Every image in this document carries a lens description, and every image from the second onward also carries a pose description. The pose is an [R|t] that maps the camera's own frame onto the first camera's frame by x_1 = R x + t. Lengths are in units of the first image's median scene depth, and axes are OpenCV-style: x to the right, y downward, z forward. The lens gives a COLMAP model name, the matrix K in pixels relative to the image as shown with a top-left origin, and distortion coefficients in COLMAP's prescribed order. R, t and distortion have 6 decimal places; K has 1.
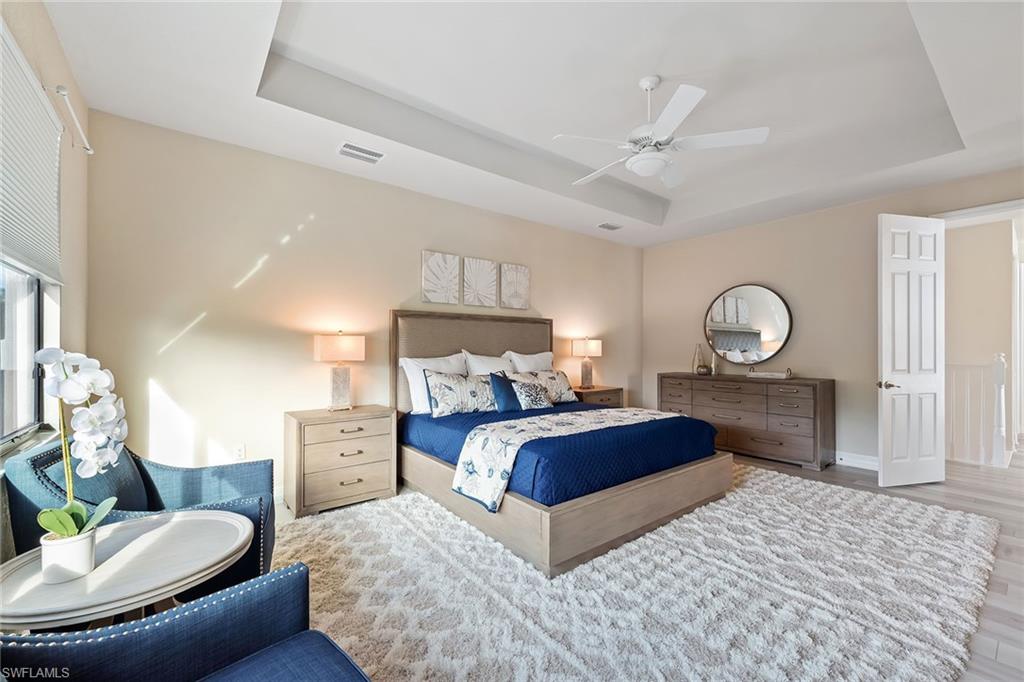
lens RADIAL K [[411.9, 0, 511.0], [0, 411.9, 346.8], [0, 0, 1]] dist [0.017322, 0.000002]
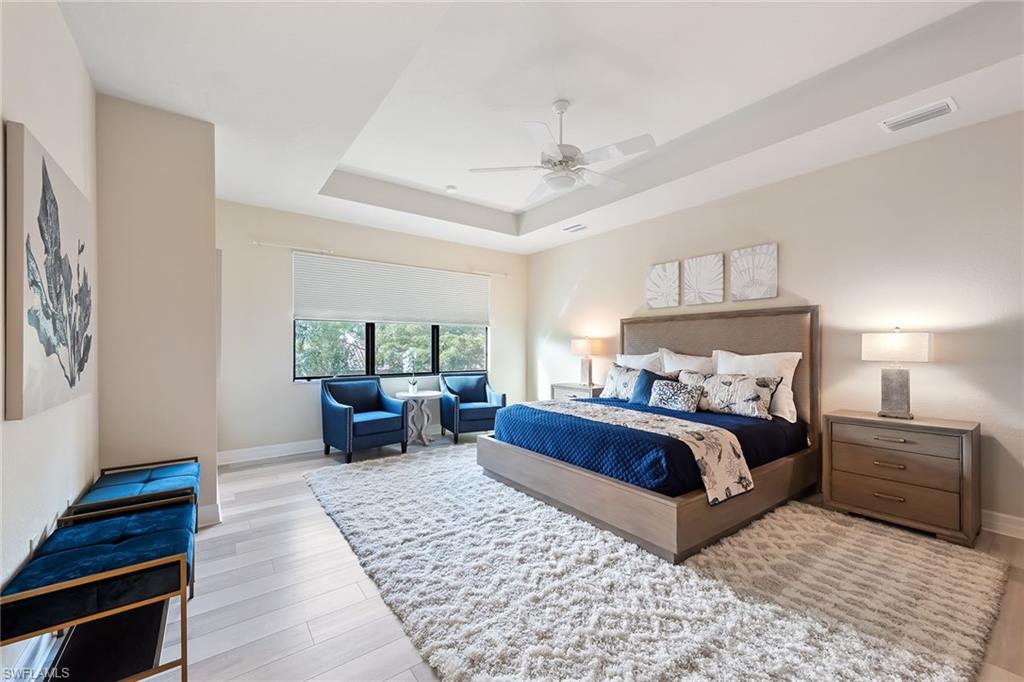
lens RADIAL K [[411.9, 0, 511.0], [0, 411.9, 346.8], [0, 0, 1]] dist [0.017322, 0.000002]
pose [[-0.034272, -0.002912, -0.999408, 0.989510], [-0.000422, 0.999996, -0.002899, 0.006245], [0.999412, 0.000322, -0.034273, 0.620295]]
